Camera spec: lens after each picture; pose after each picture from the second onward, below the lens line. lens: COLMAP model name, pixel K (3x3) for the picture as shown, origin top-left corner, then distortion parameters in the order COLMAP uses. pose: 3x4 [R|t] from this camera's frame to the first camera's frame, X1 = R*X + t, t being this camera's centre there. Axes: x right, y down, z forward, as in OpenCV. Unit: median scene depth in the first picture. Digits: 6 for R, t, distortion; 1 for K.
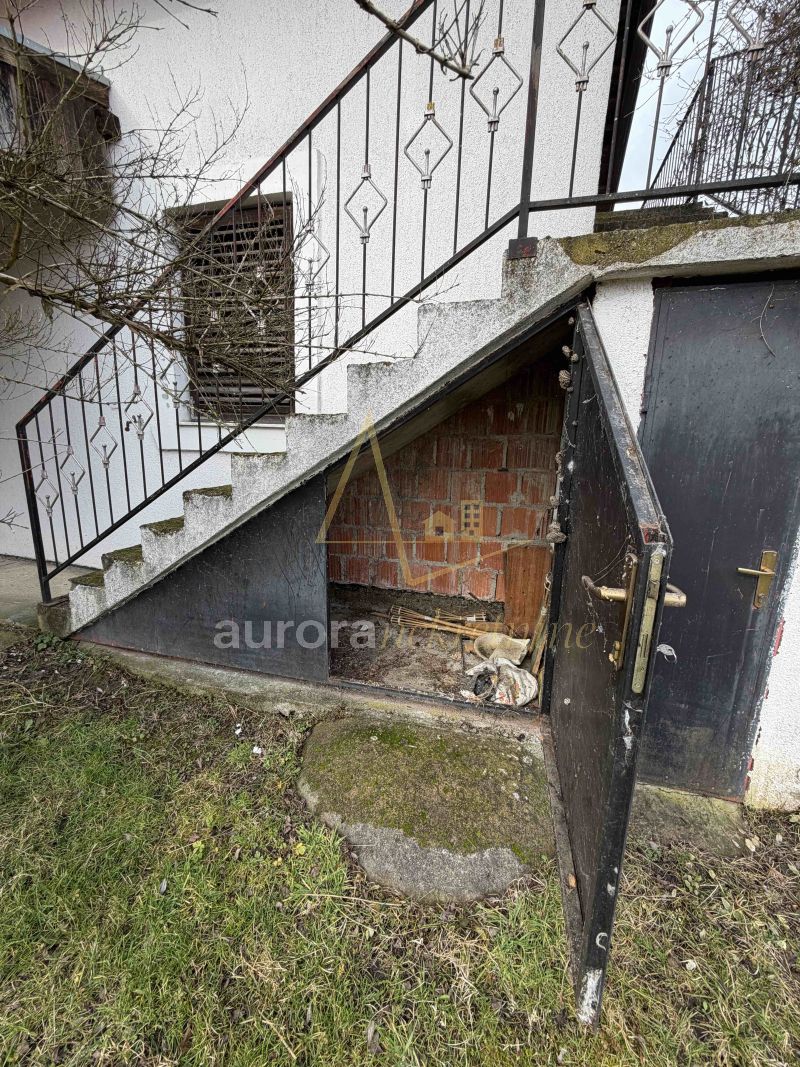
lens RADIAL K [[423.9, 0, 400.1], [0, 423.9, 530.9], [0, 0, 1]] dist [0.000006, -0.000119]
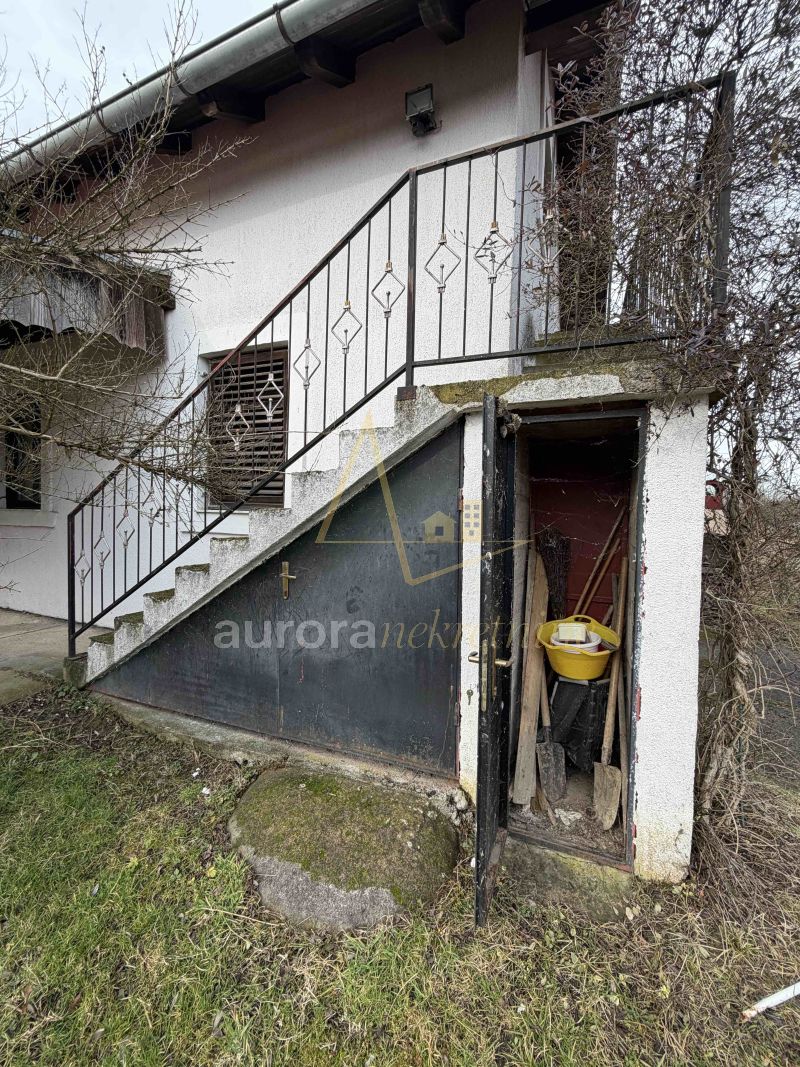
lens RADIAL K [[423.9, 0, 400.1], [0, 423.9, 530.9], [0, 0, 1]] dist [0.000006, -0.000119]
pose [[0.993808, -0.000052, -0.111114, 0.301619], [-0.019367, 0.984612, -0.173677, 0.007536], [0.109413, 0.174754, 0.978514, -0.190021]]
